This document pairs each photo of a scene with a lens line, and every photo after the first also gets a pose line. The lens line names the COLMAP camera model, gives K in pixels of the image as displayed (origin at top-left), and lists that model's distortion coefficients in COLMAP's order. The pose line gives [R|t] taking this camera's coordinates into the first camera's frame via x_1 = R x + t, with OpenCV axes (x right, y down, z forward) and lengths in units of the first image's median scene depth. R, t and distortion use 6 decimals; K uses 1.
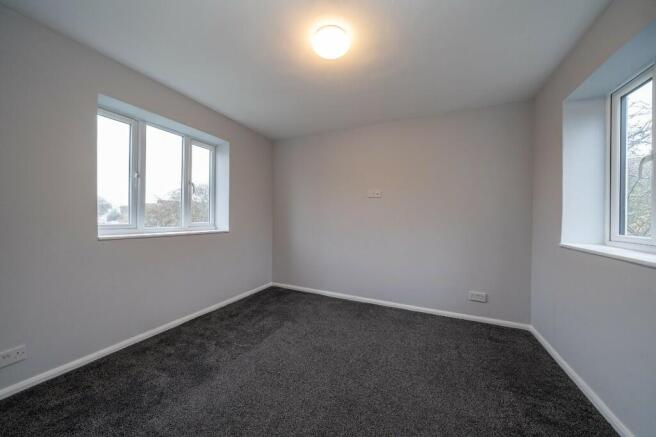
lens RADIAL K [[223.8, 0, 327.6], [0, 223.8, 219.3], [0, 0, 1]] dist [-0.001311, 0.000000]
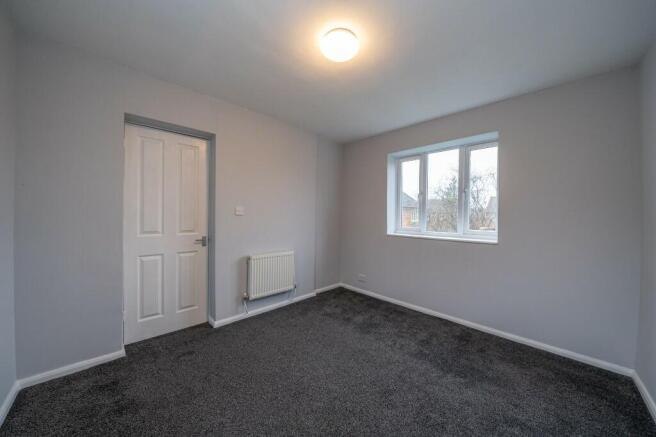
lens RADIAL K [[223.8, 0, 326.7], [0, 223.8, 218.0], [0, 0, 1]] dist [-0.001311, 0.000000]
pose [[-0.346838, -0.000722, -0.937925, 0.649799], [-0.021787, 0.999736, 0.007287, -0.039514], [0.937672, 0.022962, -0.346762, 0.893572]]
